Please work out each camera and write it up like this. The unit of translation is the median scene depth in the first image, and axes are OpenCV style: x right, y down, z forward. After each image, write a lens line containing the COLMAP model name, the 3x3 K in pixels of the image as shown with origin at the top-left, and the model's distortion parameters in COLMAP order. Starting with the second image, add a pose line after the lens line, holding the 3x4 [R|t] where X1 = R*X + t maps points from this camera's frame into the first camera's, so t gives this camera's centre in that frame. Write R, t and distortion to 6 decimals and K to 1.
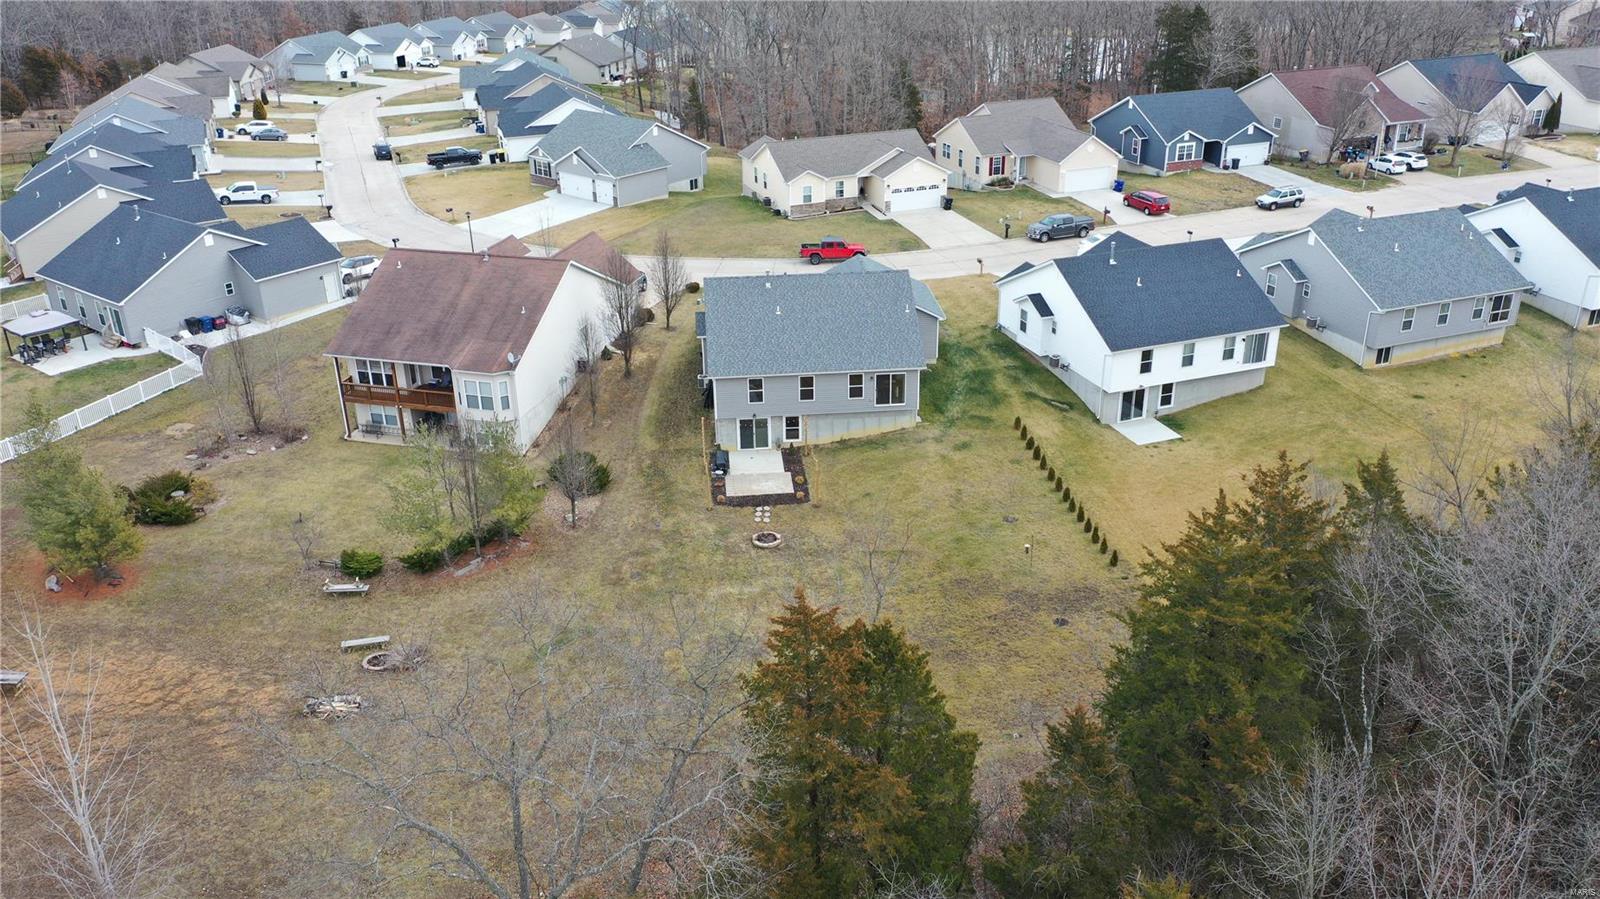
lens RADIAL K [[1261.4, 0, 802.9], [0, 1261.4, 451.5], [0, 0, 1]] dist [0.008902, -0.000290]
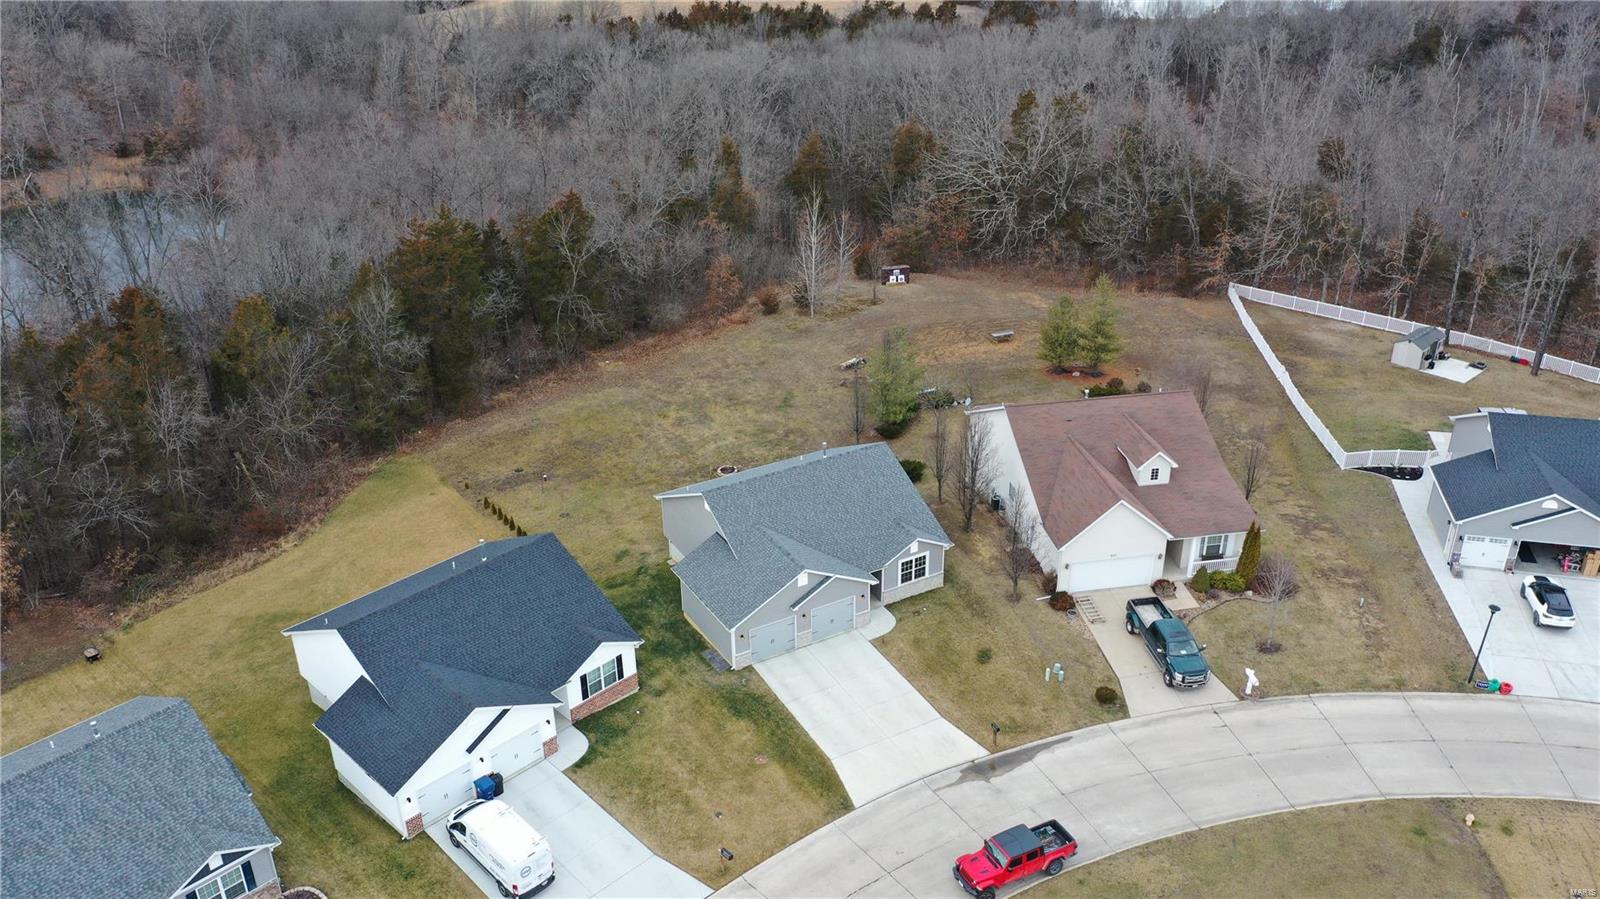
lens RADIAL K [[1261.4, 0, 795.6], [0, 1261.4, 453.2], [0, 0, 1]] dist [0.008902, -0.000290]
pose [[-0.906583, 0.220373, -0.359920, 0.361239], [-0.145492, 0.637354, 0.756712, -0.907487], [0.396155, 0.738387, -0.545752, 1.571619]]
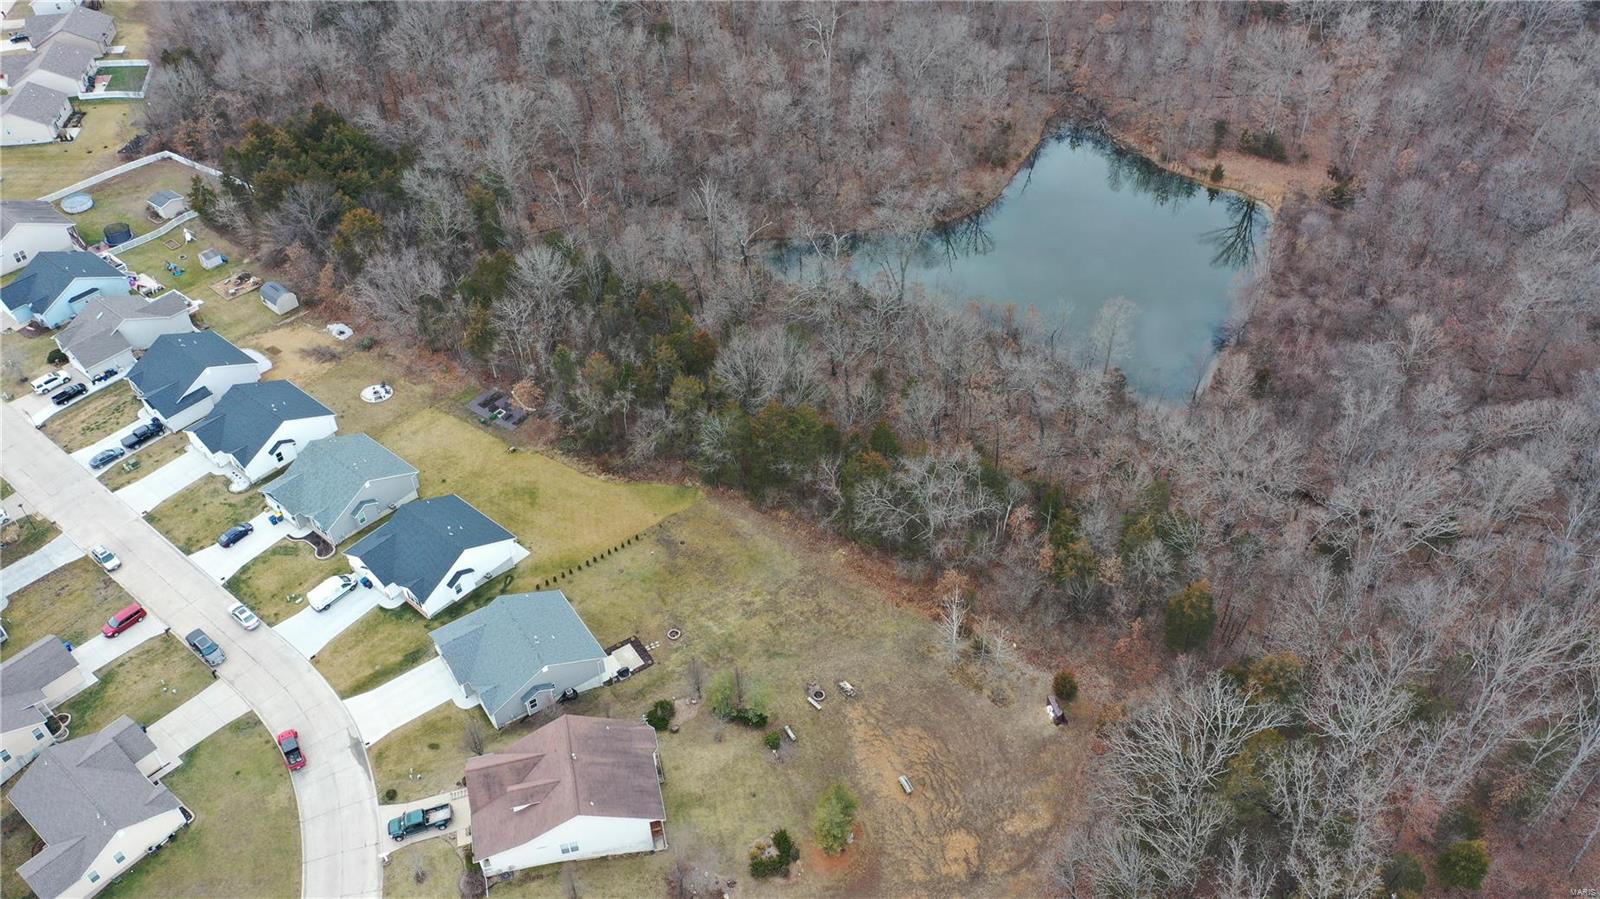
lens RADIAL K [[1261.4, 0, 801.0], [0, 1261.4, 451.4], [0, 0, 1]] dist [0.008902, -0.000290]
pose [[-0.496122, -0.558609, 0.664695, -1.330348], [0.385826, 0.543978, 0.745135, -1.557420], [-0.777818, 0.626135, -0.054353, 0.638675]]
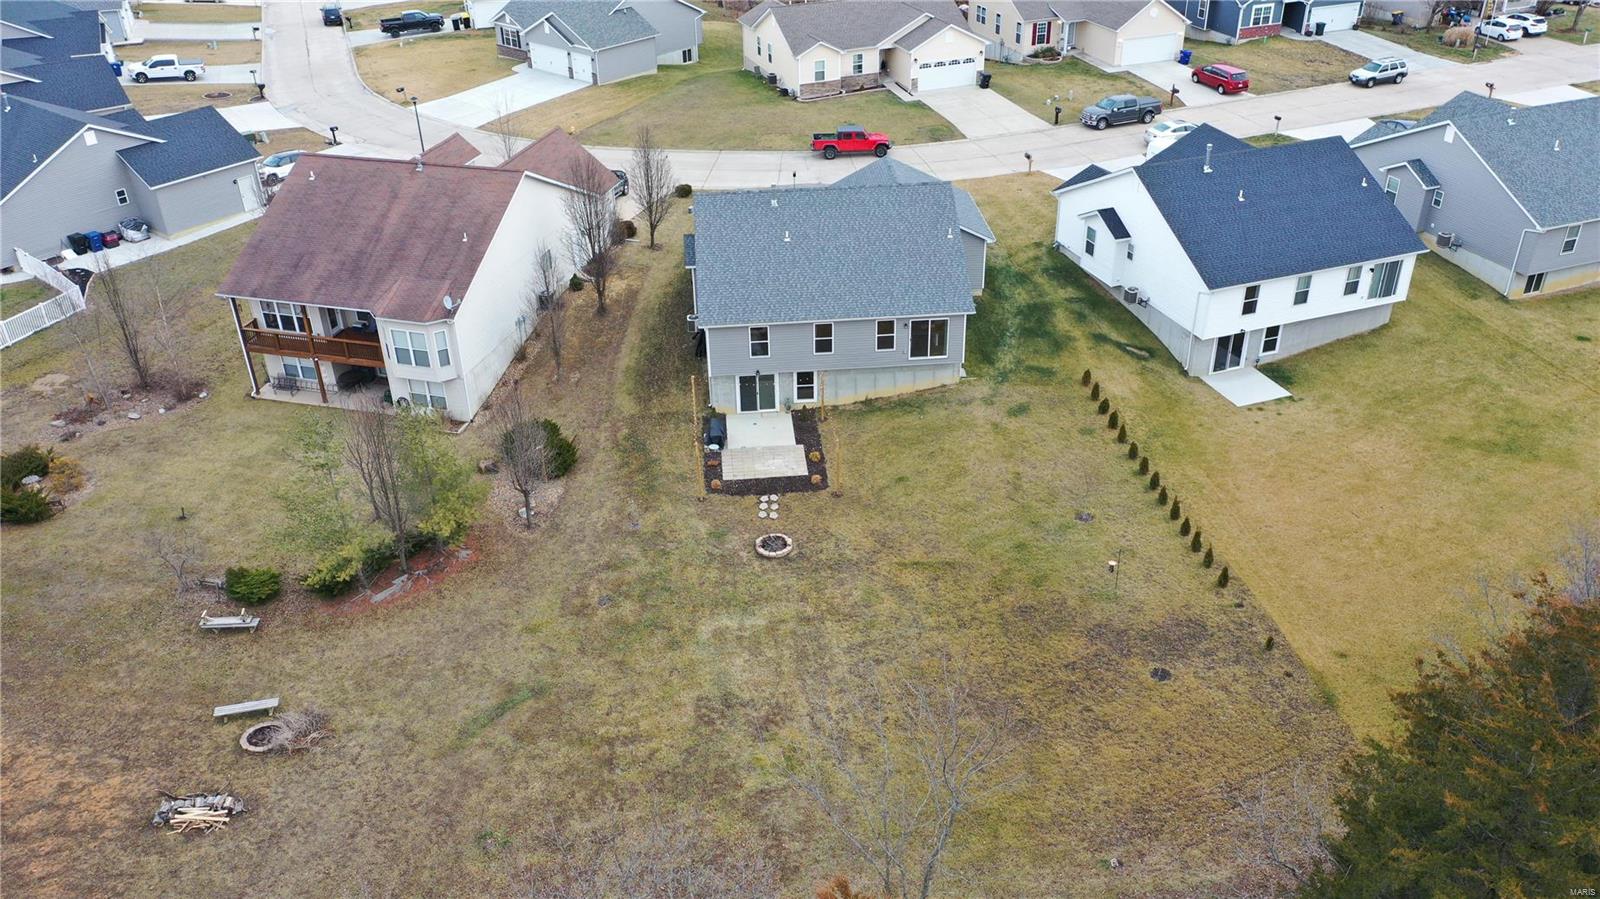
lens RADIAL K [[1261.4, 0, 801.0], [0, 1261.4, 448.8], [0, 0, 1]] dist [0.008902, -0.000290]
pose [[0.999978, -0.001514, -0.006424, -0.005980], [0.002193, 0.994248, 0.107081, -0.064393], [0.006225, -0.107093, 0.994230, 0.199721]]
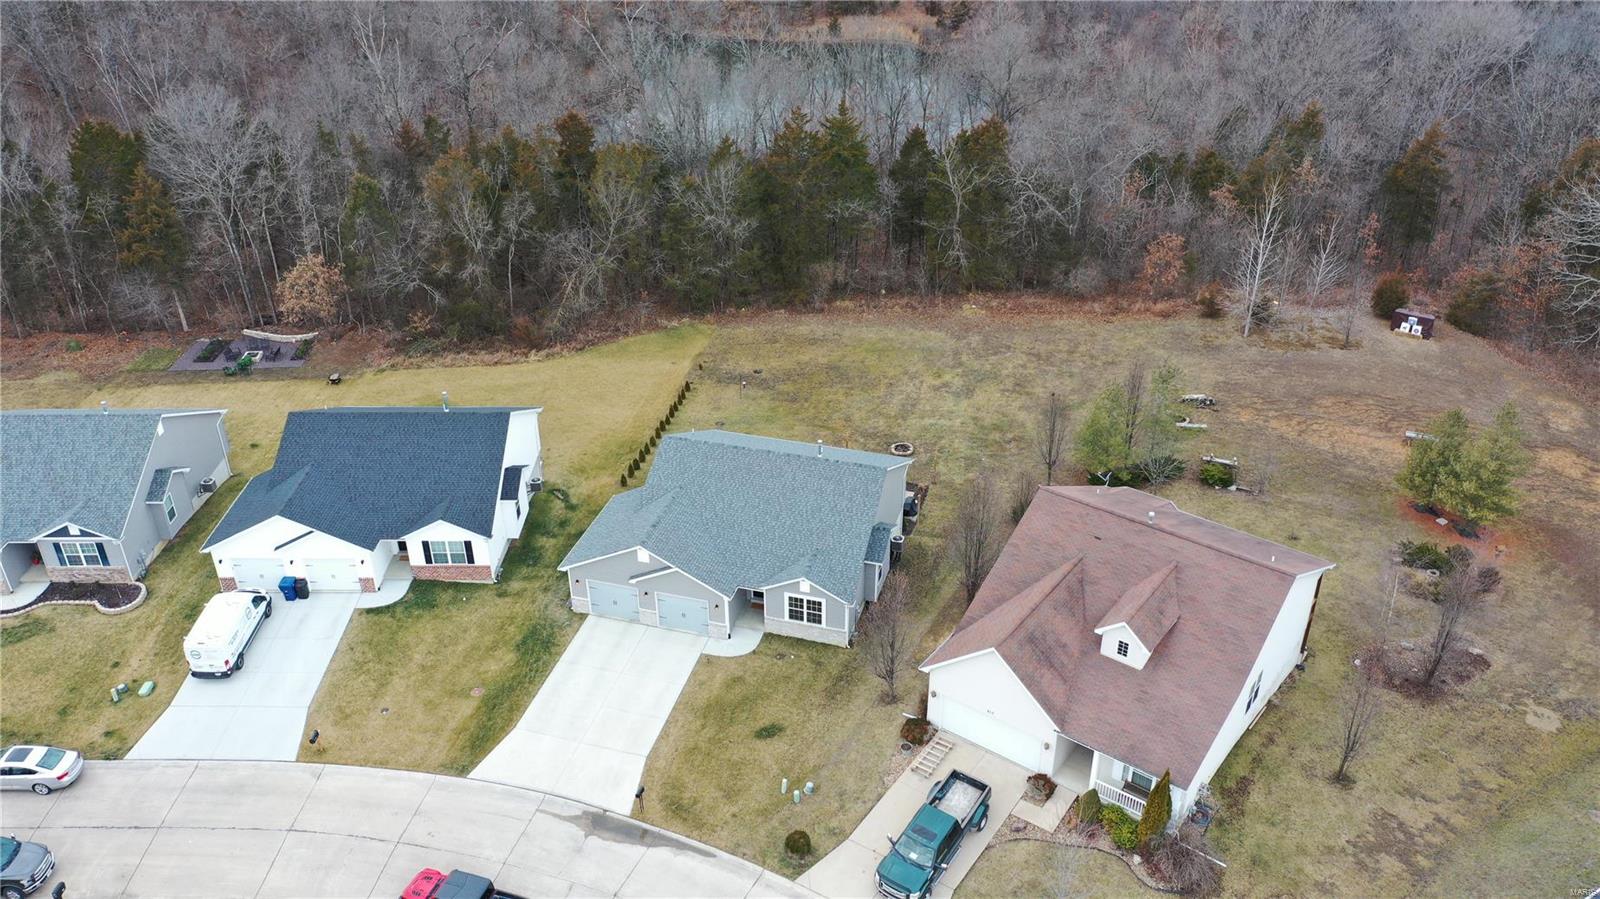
lens RADIAL K [[1261.4, 0, 799.7], [0, 1261.4, 445.5], [0, 0, 1]] dist [0.008902, -0.000290]
pose [[-0.933901, -0.159372, 0.320046, -0.302364], [0.170894, 0.587297, 0.791125, -0.856448], [-0.314045, 0.793526, -0.521241, 1.493999]]
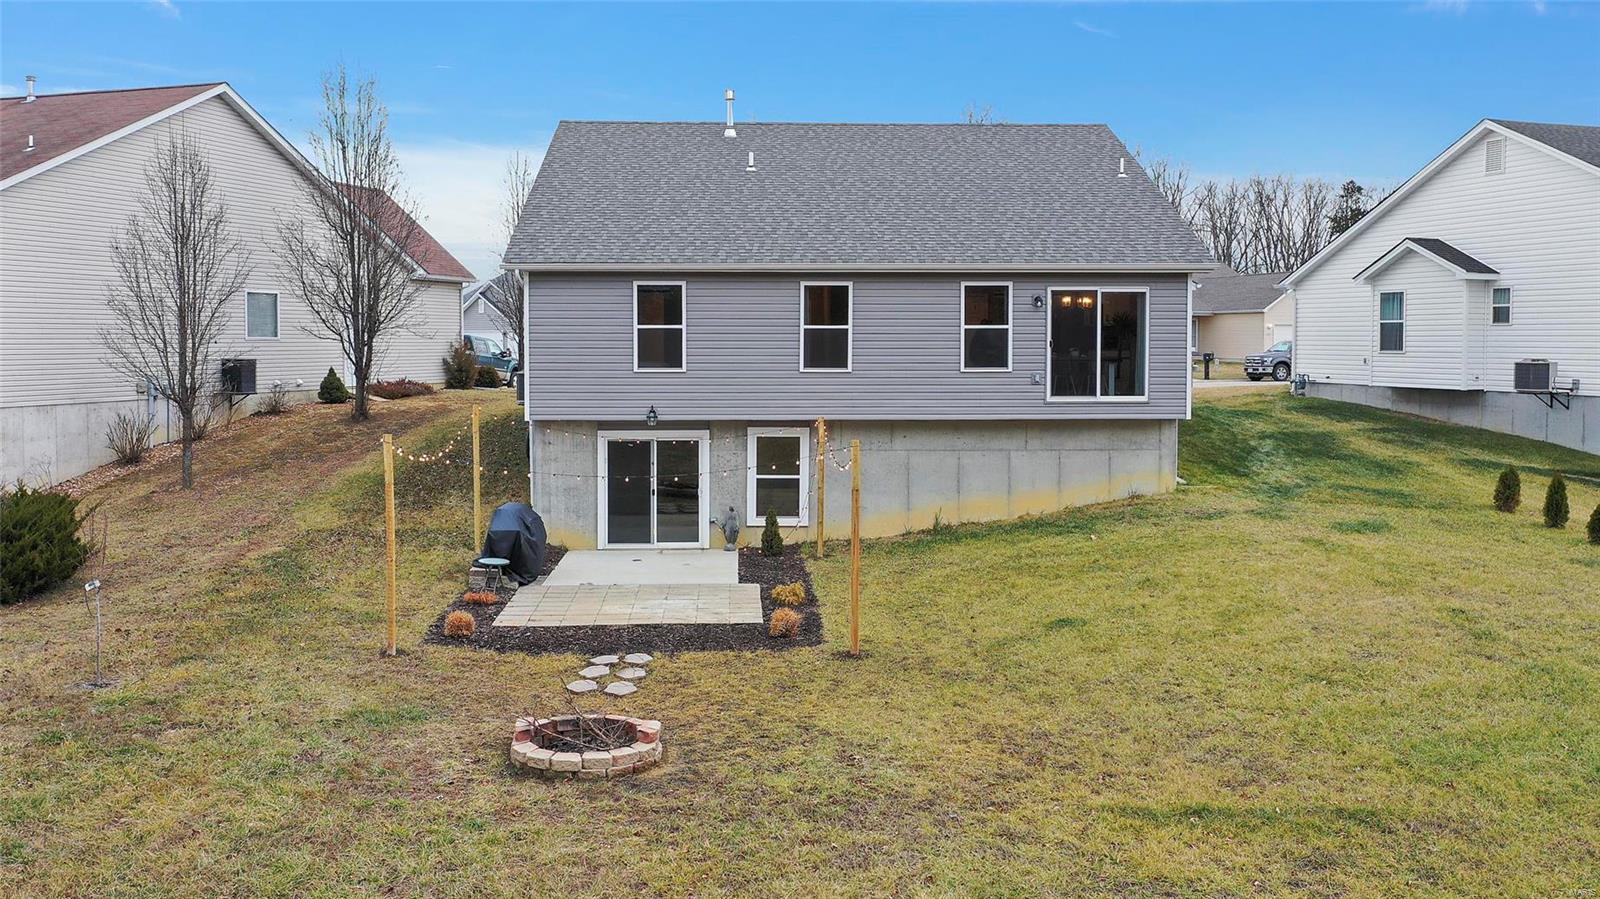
lens RADIAL K [[1261.4, 0, 793.9], [0, 1261.4, 433.0], [0, 0, 1]] dist [0.008902, -0.000290]
pose [[0.998857, 0.019783, -0.043516, 0.008869], [-0.034006, 0.933864, -0.356008, 0.081398], [0.033595, 0.357081, 0.933469, 0.705384]]
